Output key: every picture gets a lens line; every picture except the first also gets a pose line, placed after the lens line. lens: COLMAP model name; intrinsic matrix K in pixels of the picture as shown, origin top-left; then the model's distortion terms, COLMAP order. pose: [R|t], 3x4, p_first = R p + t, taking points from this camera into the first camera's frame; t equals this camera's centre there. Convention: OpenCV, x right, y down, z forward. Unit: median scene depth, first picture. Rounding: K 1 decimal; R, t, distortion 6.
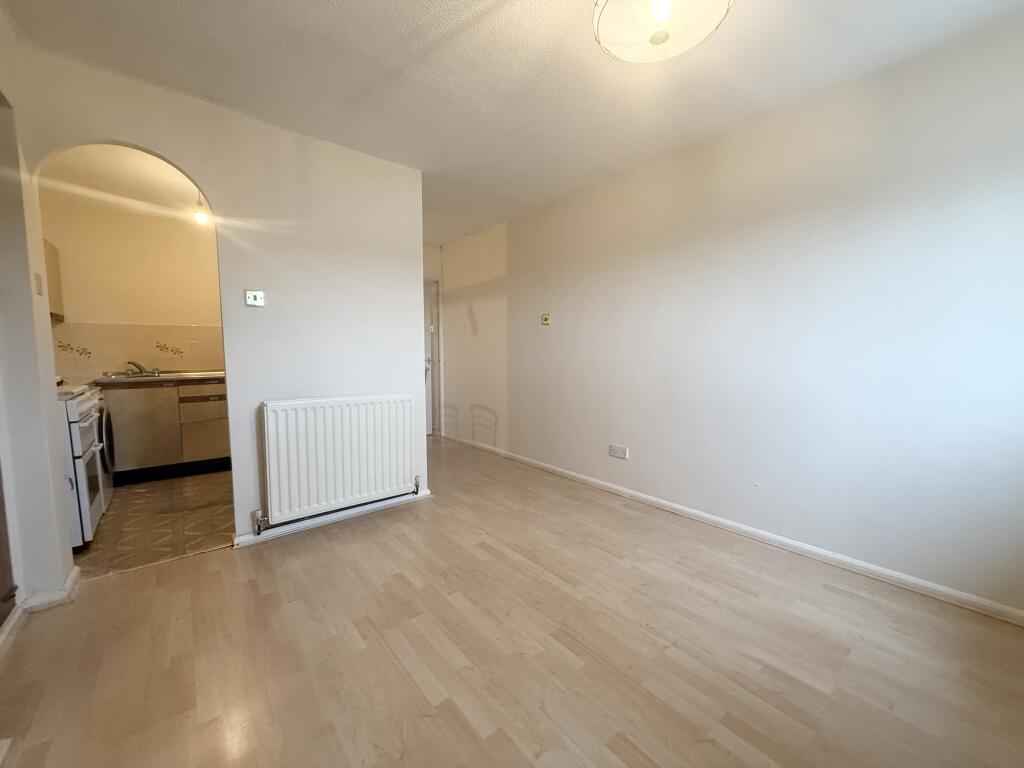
lens RADIAL K [[403.4, 0, 517.4], [0, 403.4, 390.2], [0, 0, 1]] dist [0.003345, 0.000121]
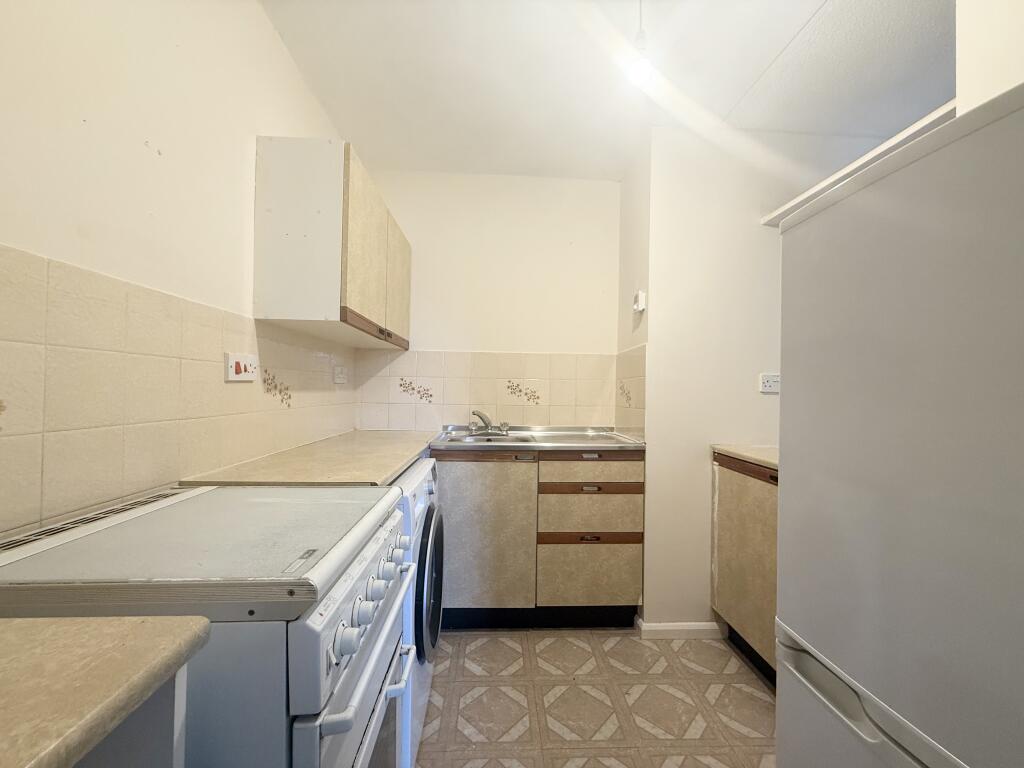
lens RADIAL K [[403.4, 0, 511.3], [0, 403.4, 384.3], [0, 0, 1]] dist [0.003345, 0.000121]
pose [[0.802016, 0.000237, -0.597303, -0.555571], [-0.081689, 0.990647, -0.109293, -0.048444], [0.591690, 0.136448, 0.794534, 0.548276]]
